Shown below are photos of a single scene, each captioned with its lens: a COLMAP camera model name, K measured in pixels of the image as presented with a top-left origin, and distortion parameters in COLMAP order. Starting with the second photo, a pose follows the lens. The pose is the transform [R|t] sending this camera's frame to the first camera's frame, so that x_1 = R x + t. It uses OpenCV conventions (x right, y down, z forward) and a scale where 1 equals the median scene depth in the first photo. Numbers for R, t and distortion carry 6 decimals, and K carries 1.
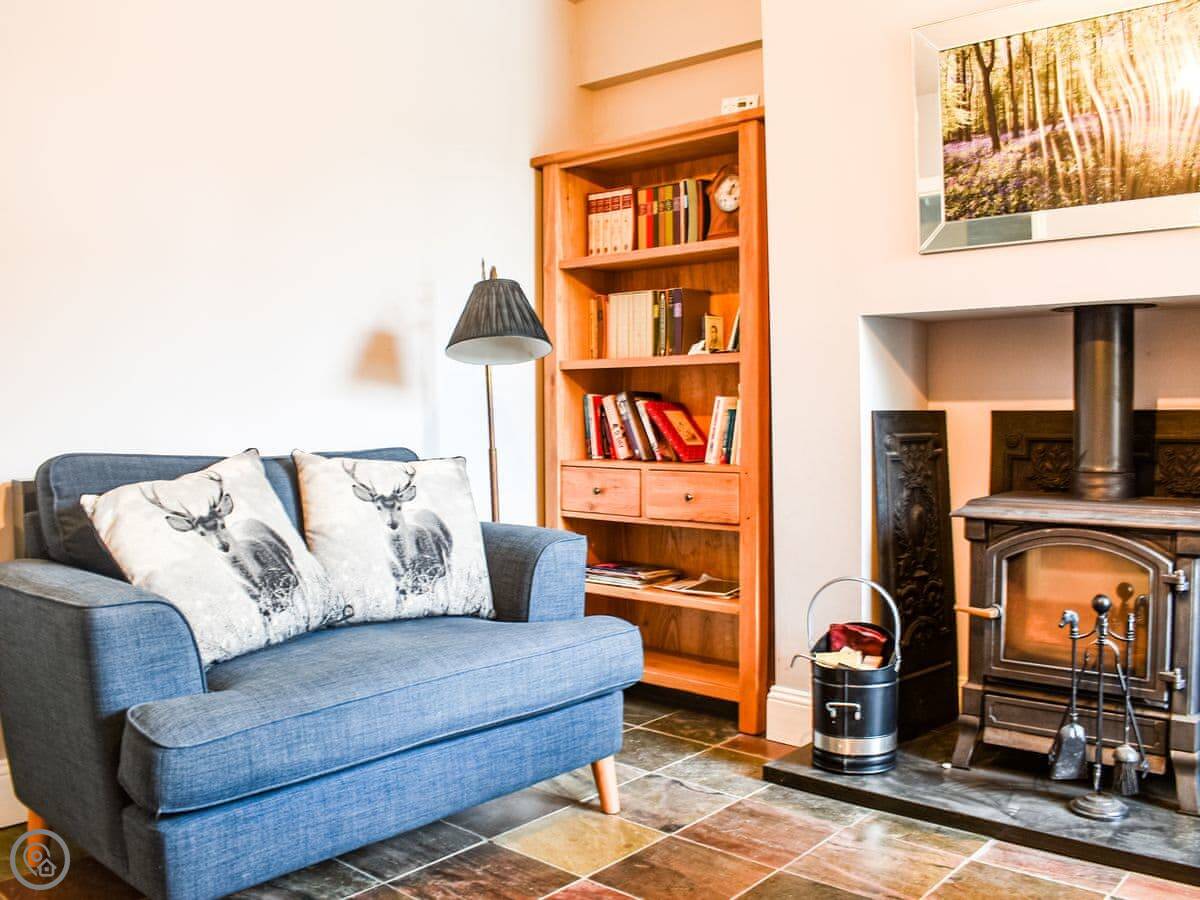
lens RADIAL K [[1065.5, 0, 578.2], [0, 1065.5, 449.4], [0, 0, 1]] dist [-0.097952, 0.014567]
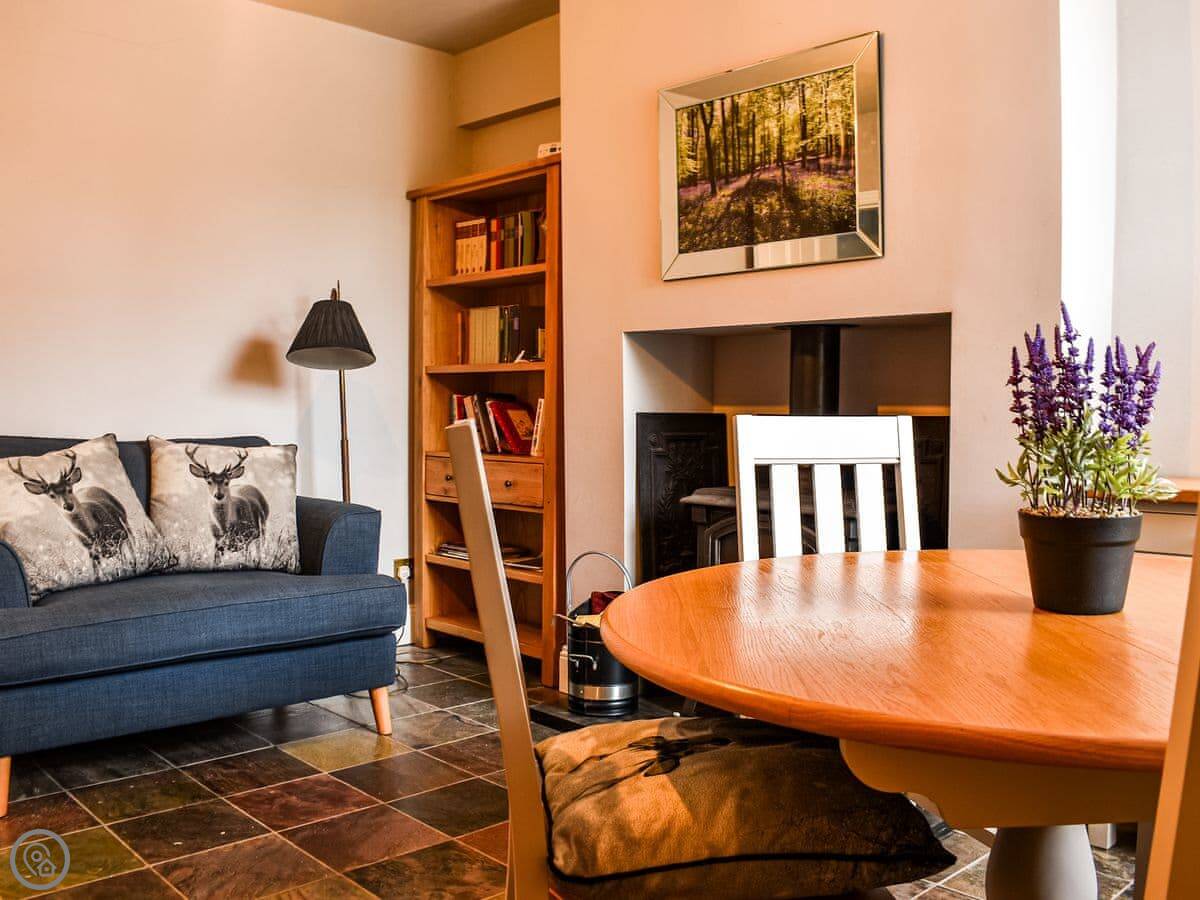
lens RADIAL K [[1085.8, 0, 571.6], [0, 1085.8, 447.9], [0, 0, 1]] dist [-0.107421, 0.029940]
pose [[0.995761, 0.020123, -0.089747, 0.353902], [-0.020192, 0.999796, 0.000140, 0.004549], [0.089732, 0.001673, 0.995965, -0.235090]]
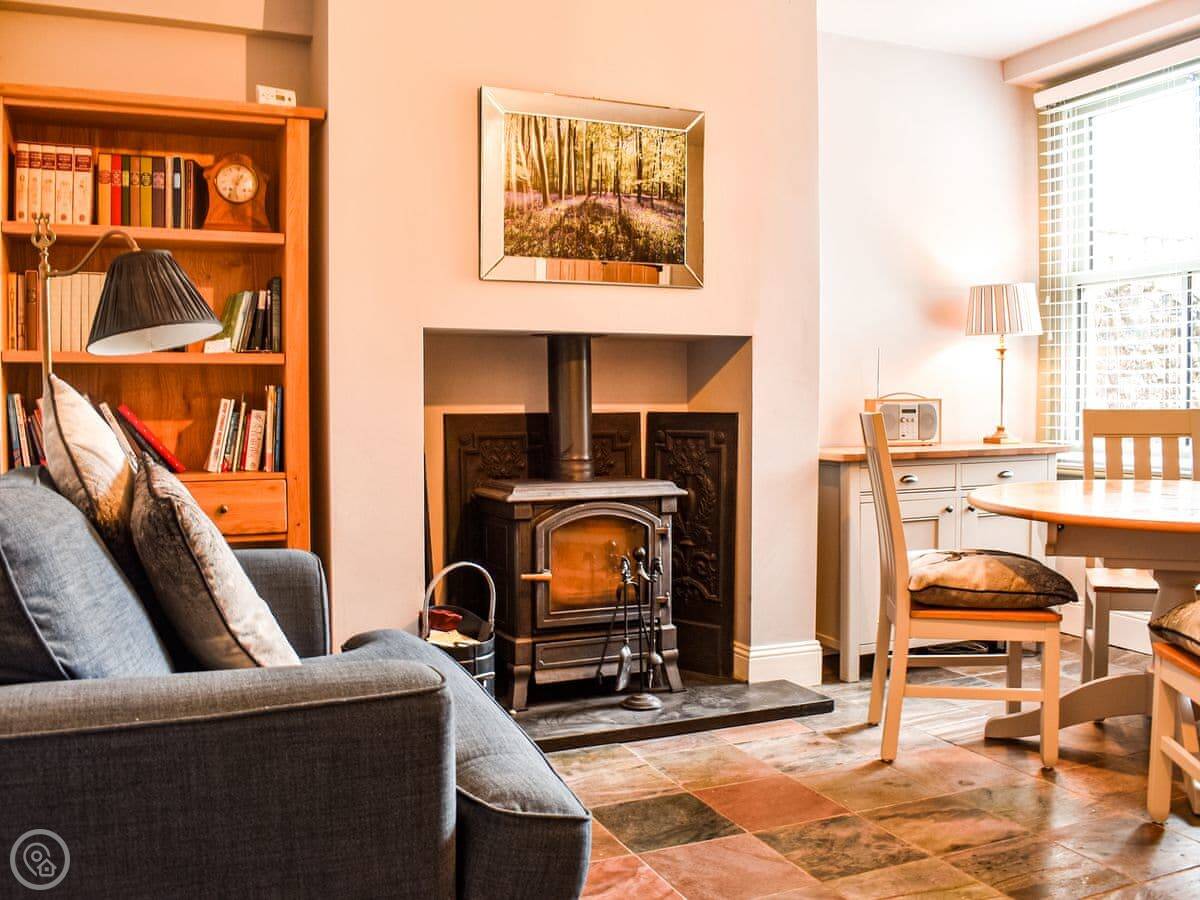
lens RADIAL K [[1092.1, 0, 583.3], [0, 1092.1, 426.9], [0, 0, 1]] dist [-0.114687, 0.002835]
pose [[0.415063, -0.010112, 0.909737, -0.764857], [0.033254, 0.999439, -0.004062, -0.014403], [-0.909185, 0.031938, 0.415166, 0.422241]]
